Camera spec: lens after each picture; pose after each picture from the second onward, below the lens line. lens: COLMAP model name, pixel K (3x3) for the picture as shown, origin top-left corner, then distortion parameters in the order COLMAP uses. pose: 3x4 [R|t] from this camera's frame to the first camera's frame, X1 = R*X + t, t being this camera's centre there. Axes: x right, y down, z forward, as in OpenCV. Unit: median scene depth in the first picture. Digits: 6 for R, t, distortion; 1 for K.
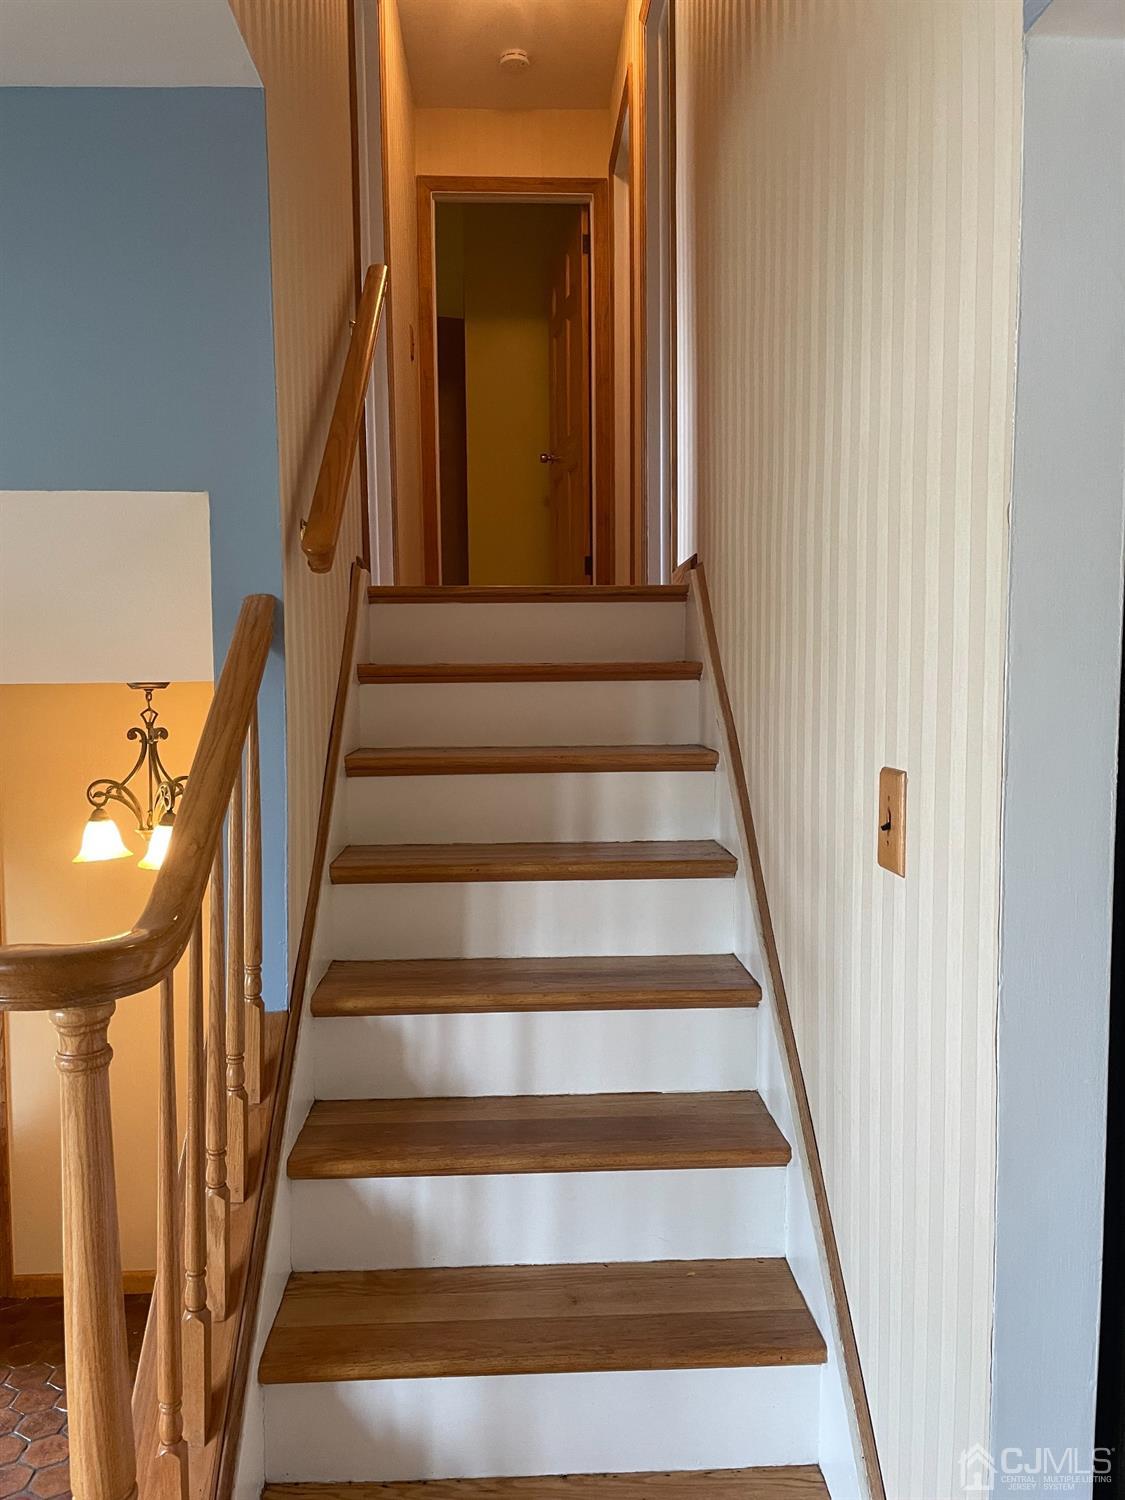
lens RADIAL K [[1145.5, 0, 554.2], [0, 1145.5, 750.2], [0, 0, 1]] dist [0.067774, -0.074272]
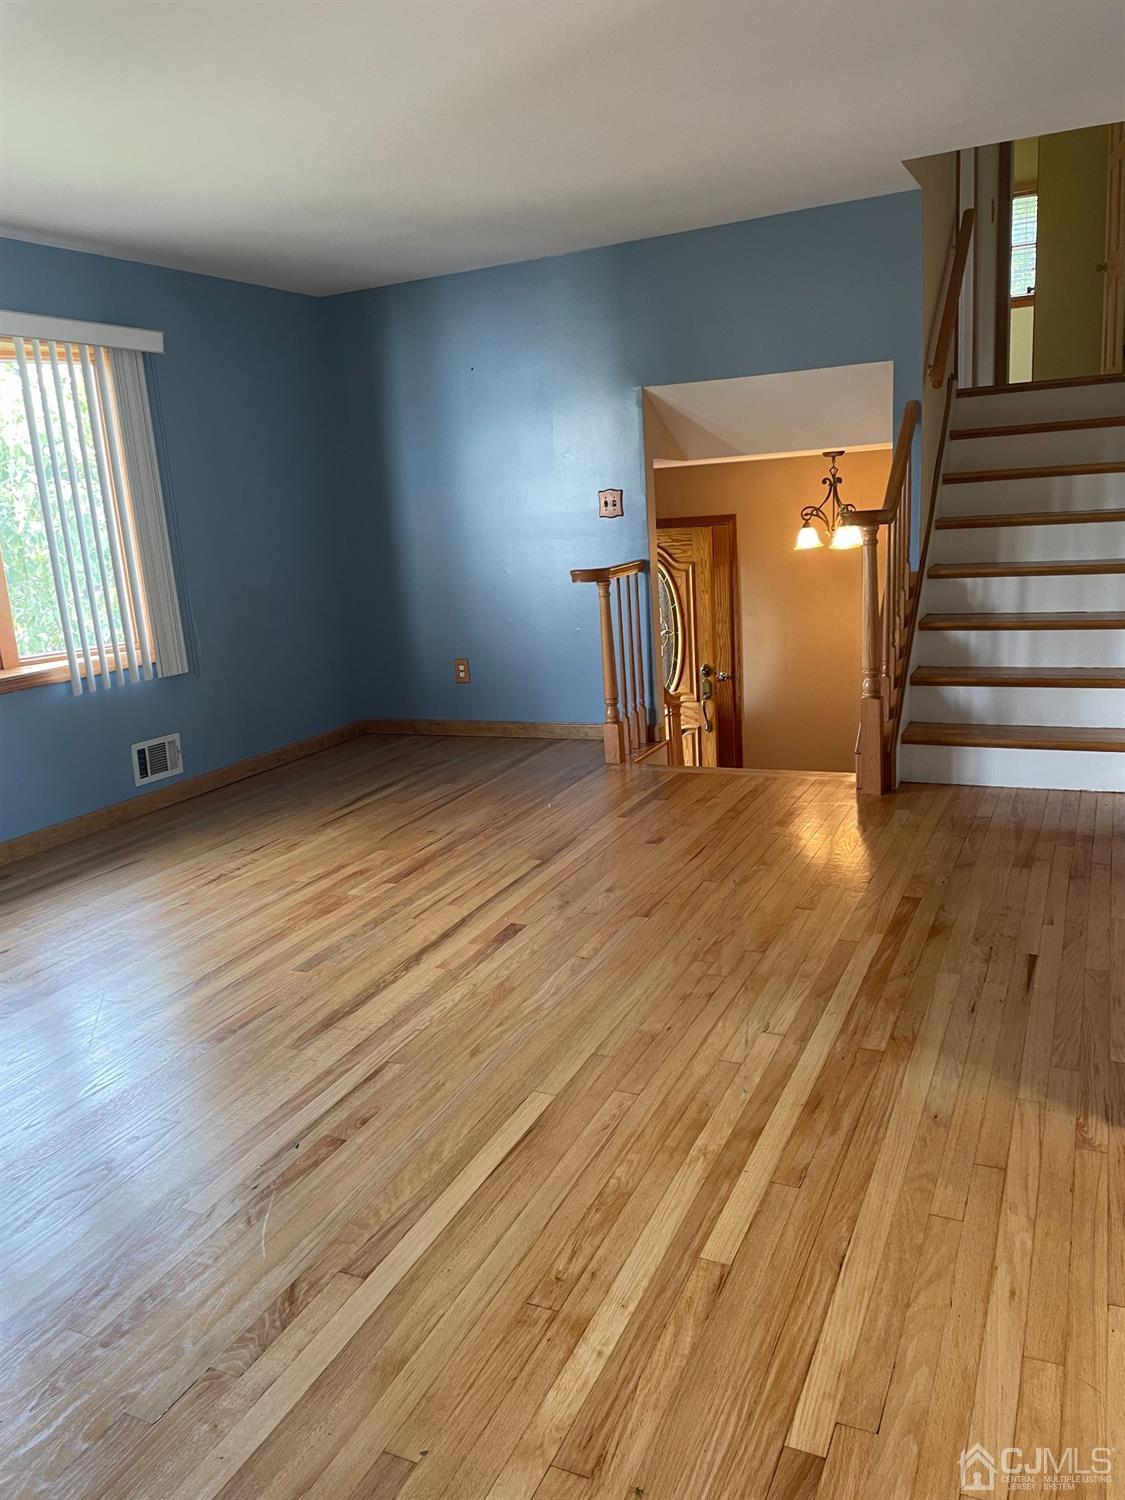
lens RADIAL K [[1145.5, 0, 563.3], [0, 1145.5, 747.1], [0, 0, 1]] dist [0.067774, -0.074272]
pose [[0.887957, 0.048893, -0.457320, 0.176154], [0.026503, 0.987242, 0.157007, 0.132591], [0.459162, -0.151536, 0.875333, -1.135098]]
